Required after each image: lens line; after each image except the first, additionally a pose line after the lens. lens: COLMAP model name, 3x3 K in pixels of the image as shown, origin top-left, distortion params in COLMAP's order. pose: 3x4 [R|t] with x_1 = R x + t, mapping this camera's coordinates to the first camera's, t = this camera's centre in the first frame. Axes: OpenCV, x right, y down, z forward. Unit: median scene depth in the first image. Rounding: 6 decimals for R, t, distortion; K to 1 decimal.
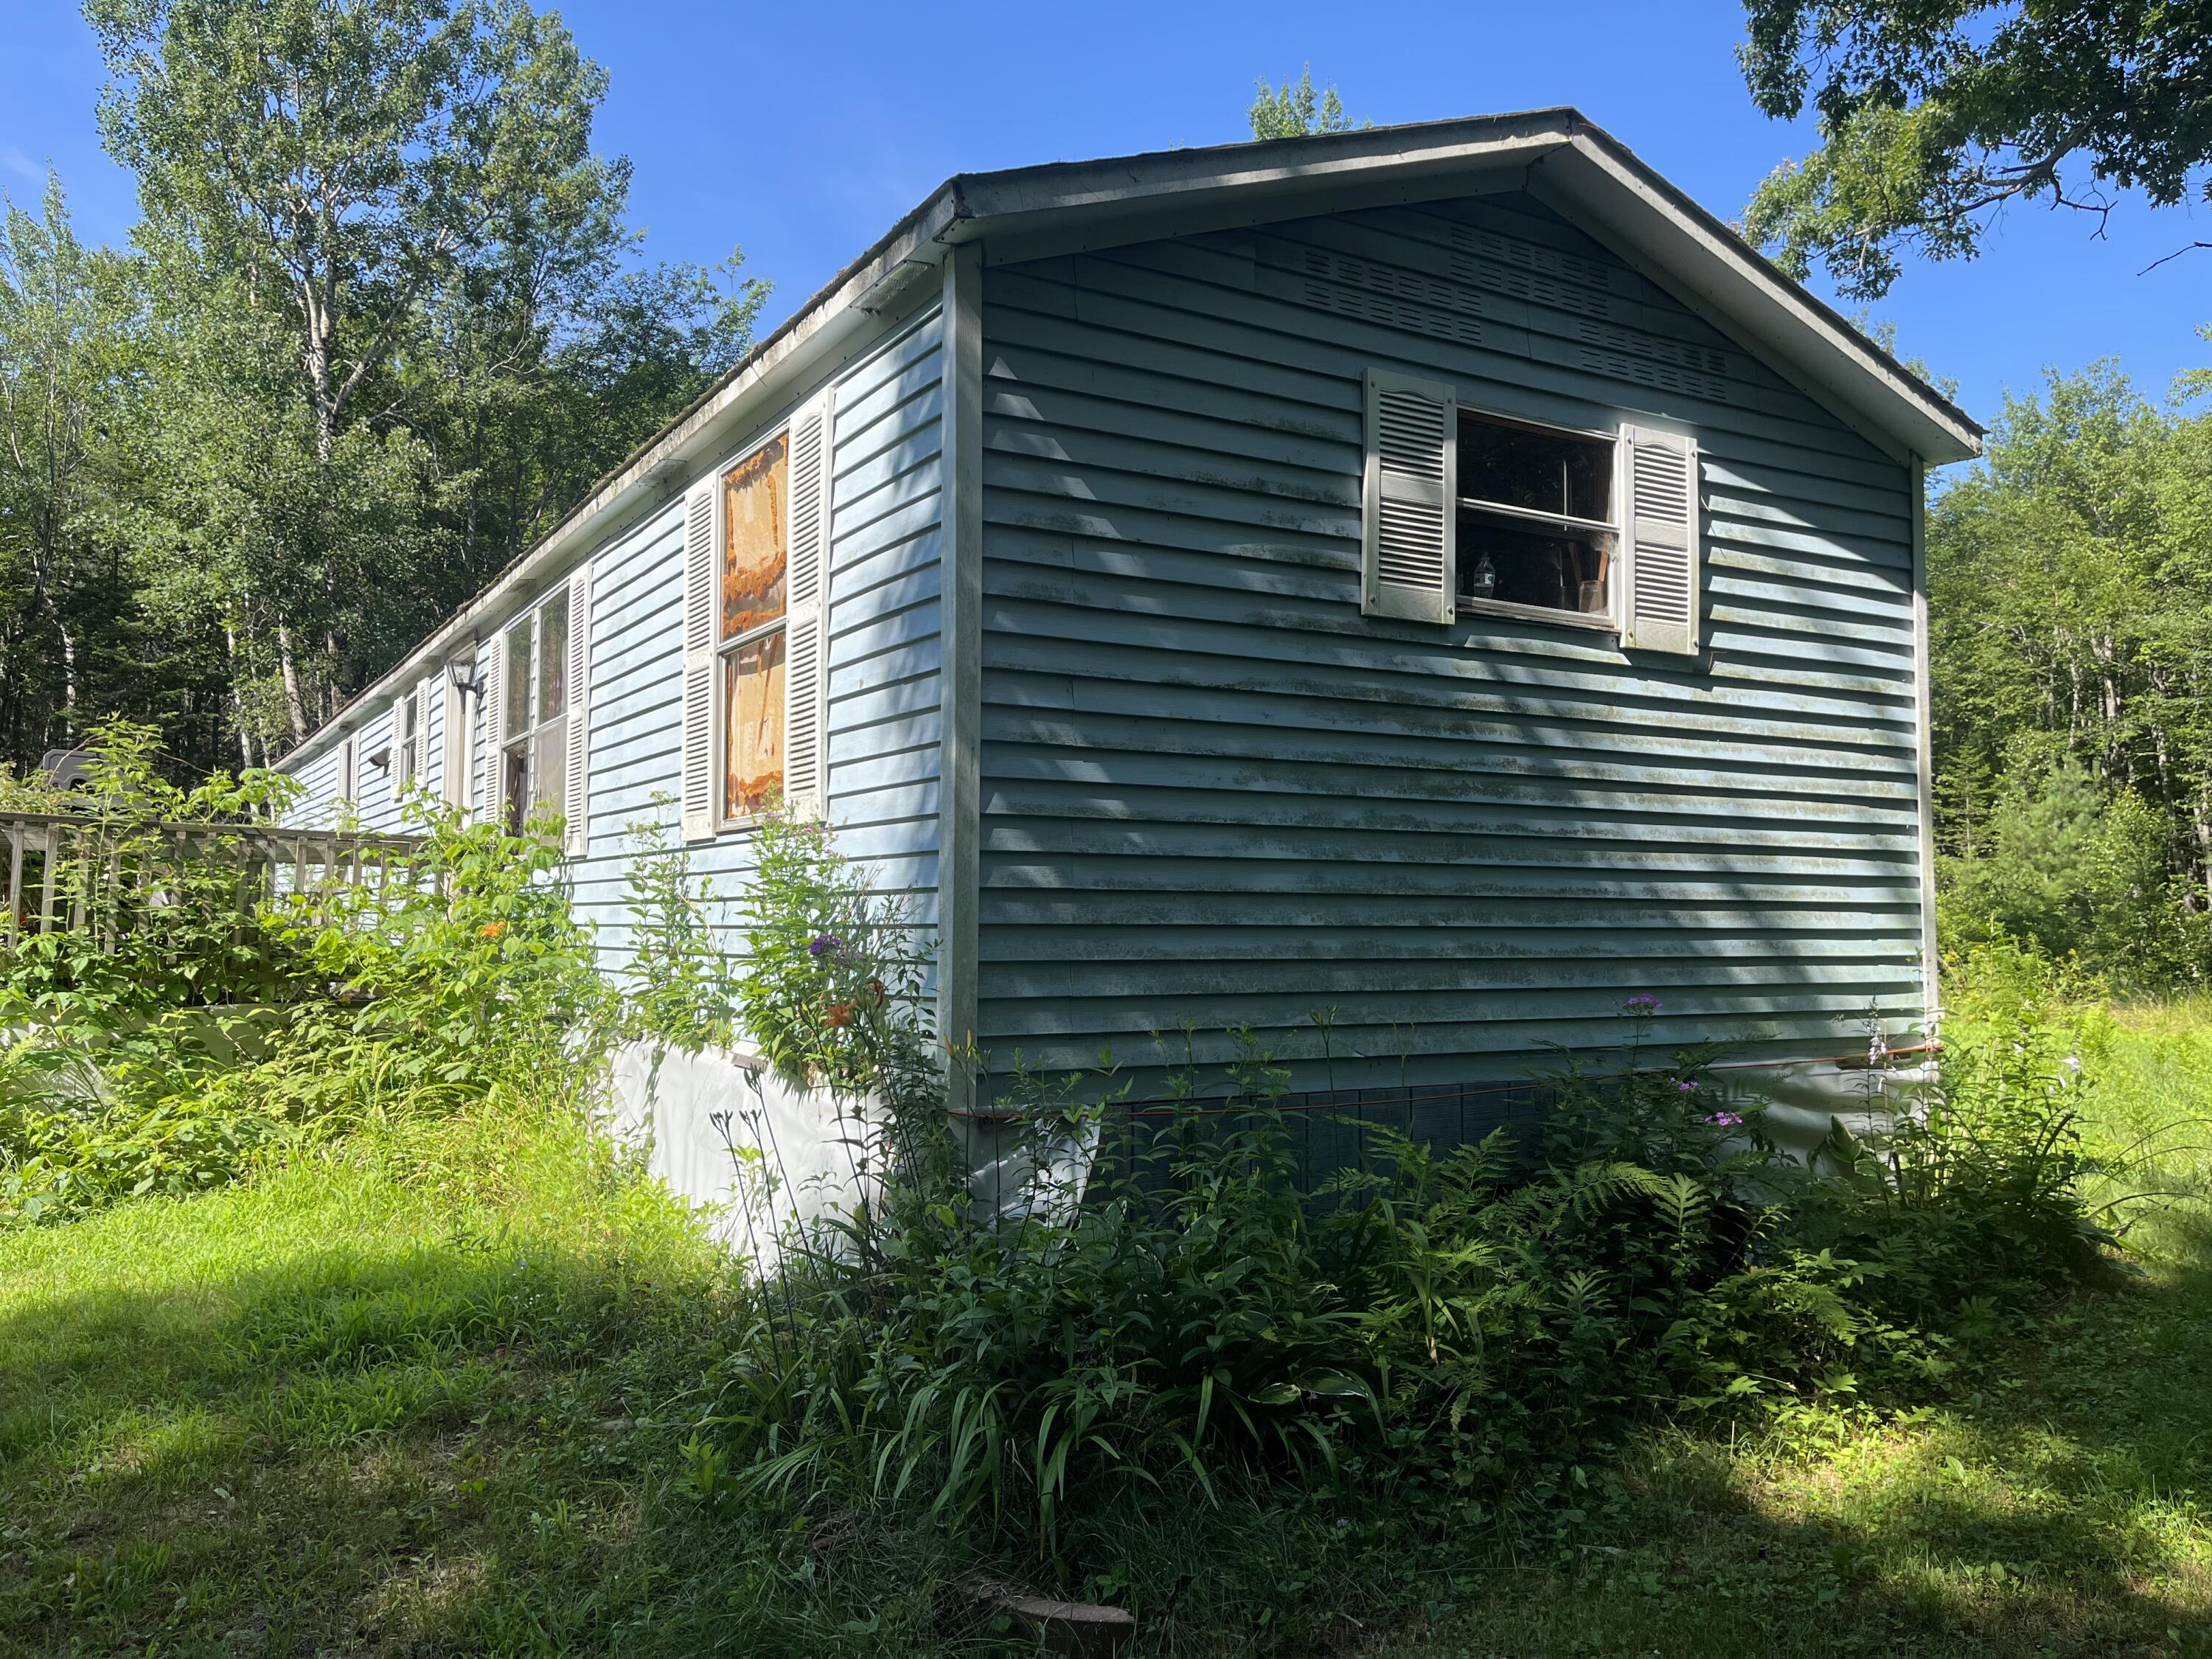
lens RADIAL K [[1679.8, 0, 1108.1], [0, 1679.8, 818.2], [0, 0, 1]] dist [0.067724, -0.090760]
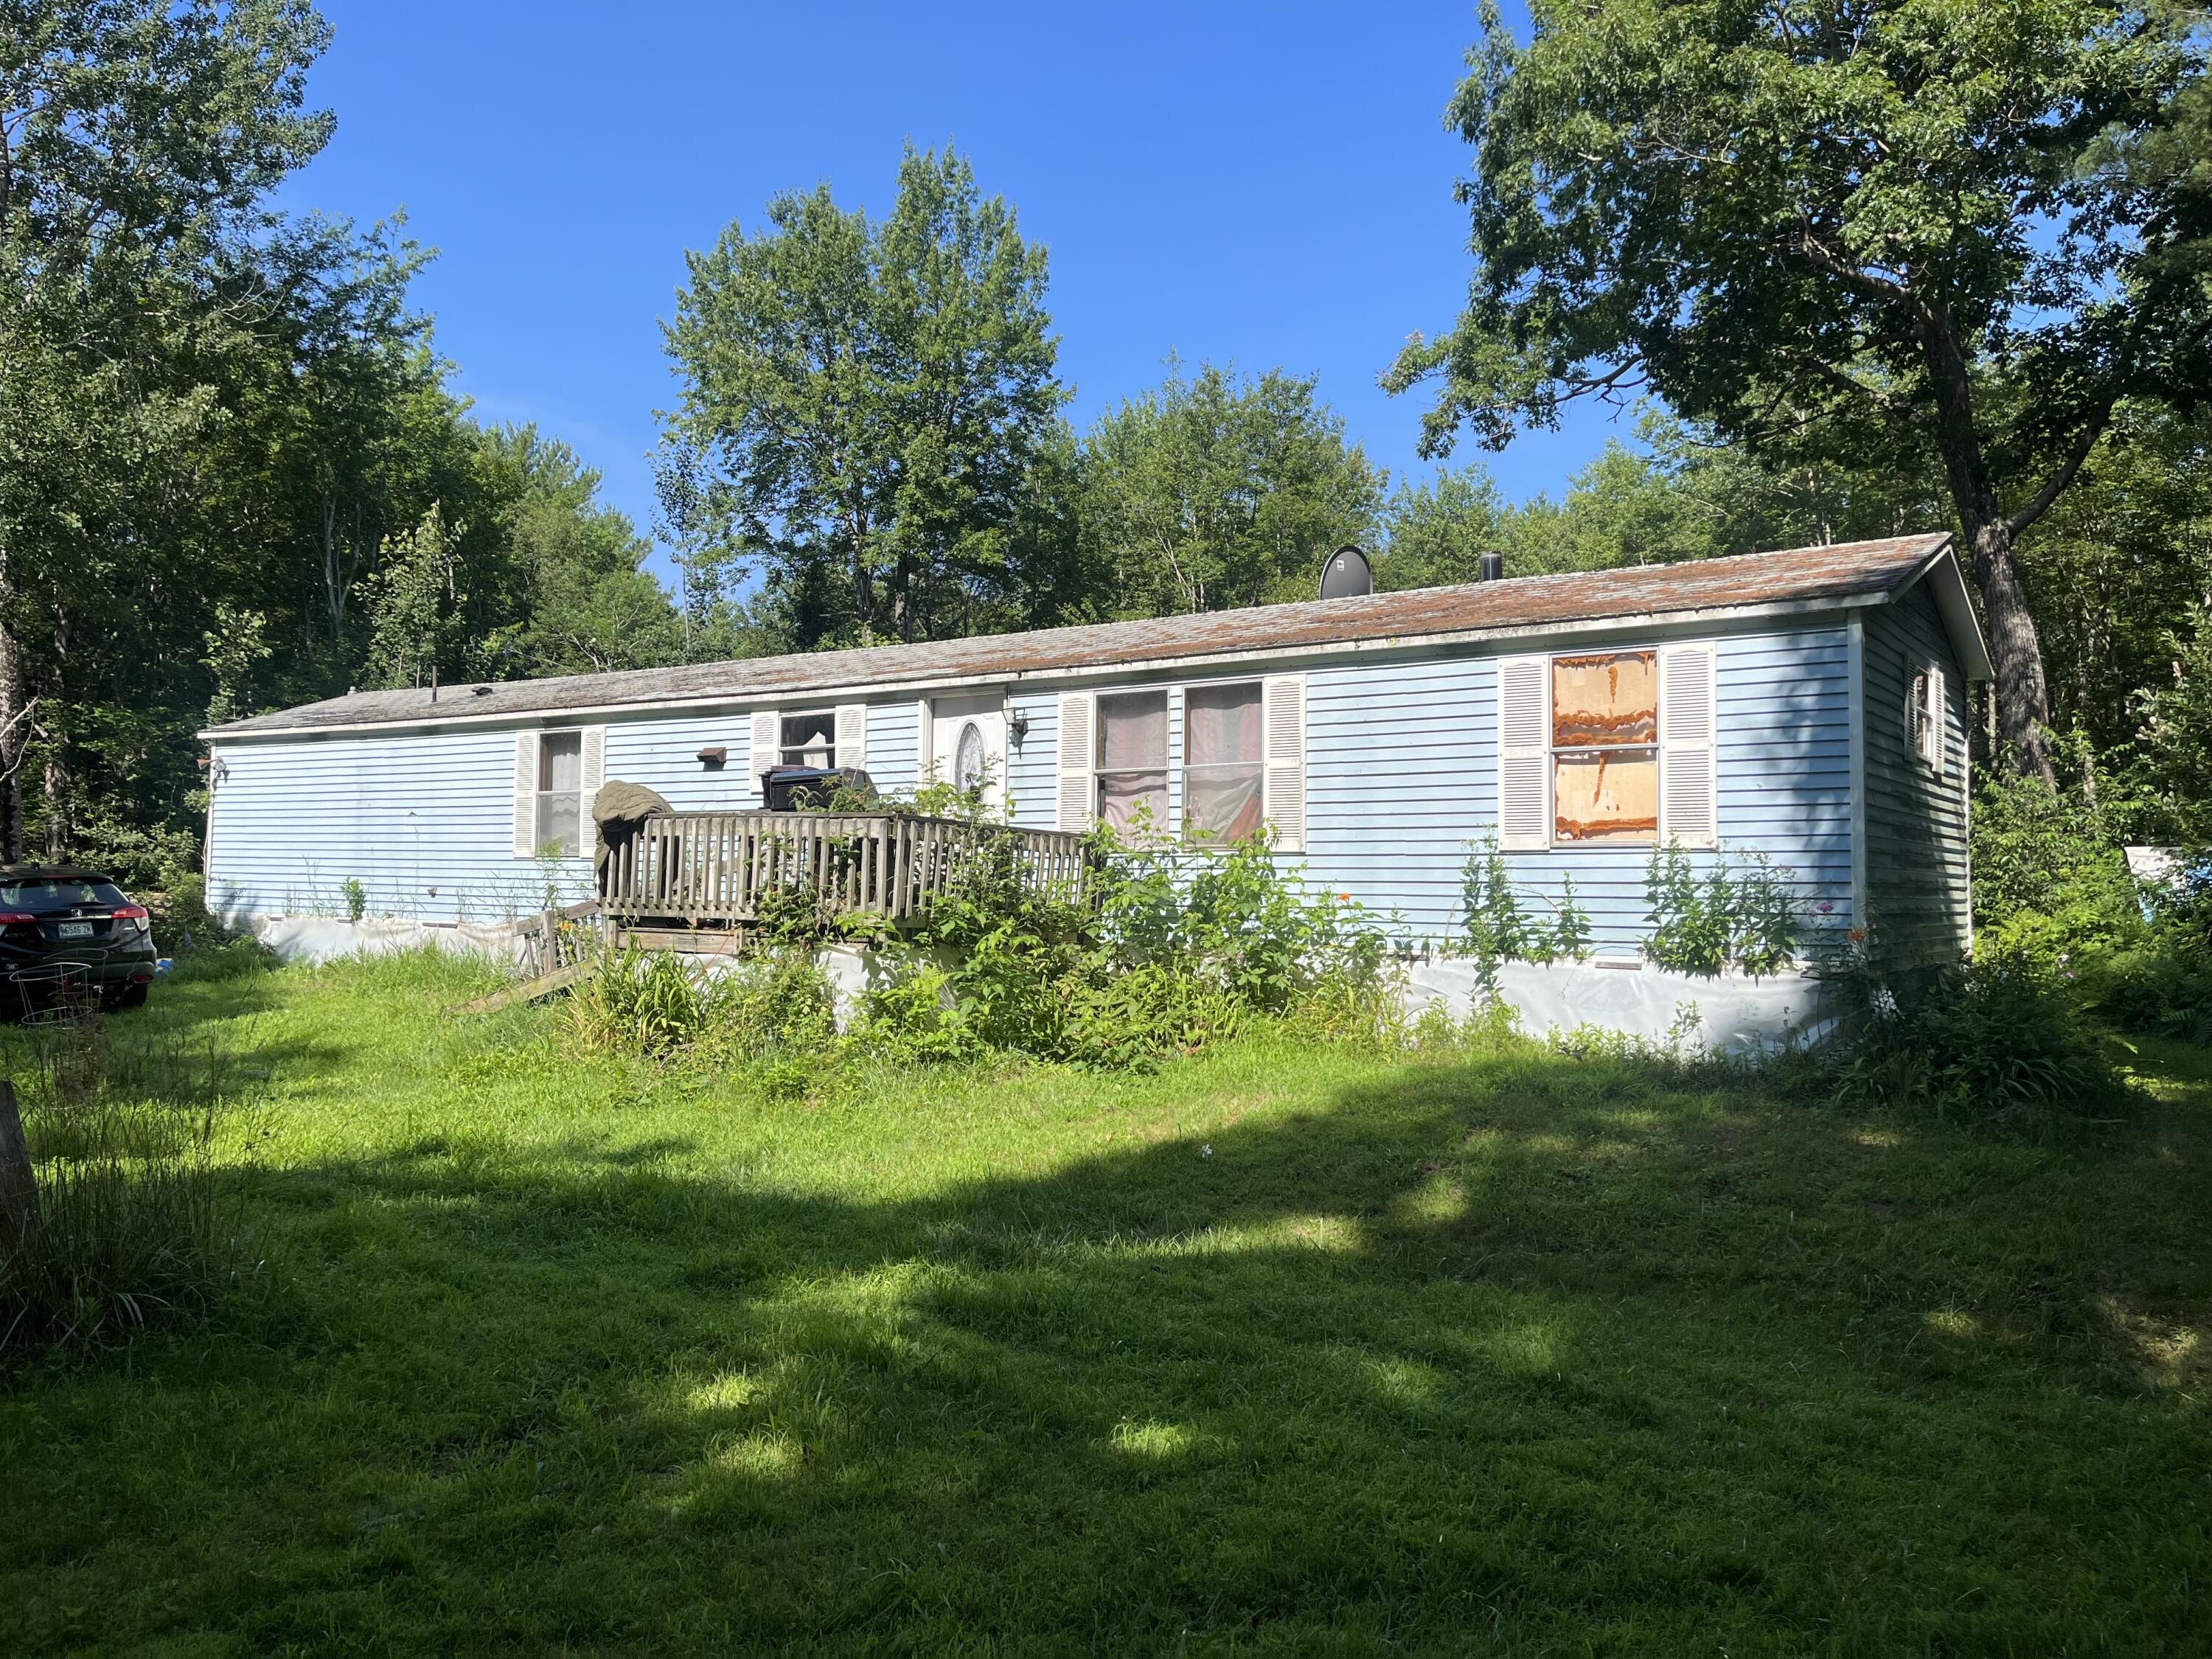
lens RADIAL K [[1679.8, 0, 1106.4], [0, 1679.8, 828.4], [0, 0, 1]] dist [0.067724, -0.090760]
pose [[0.913691, 0.026942, 0.405517, -0.430058], [-0.036112, 0.999236, 0.014978, -0.006575], [-0.404803, -0.028329, 0.913965, -0.158733]]
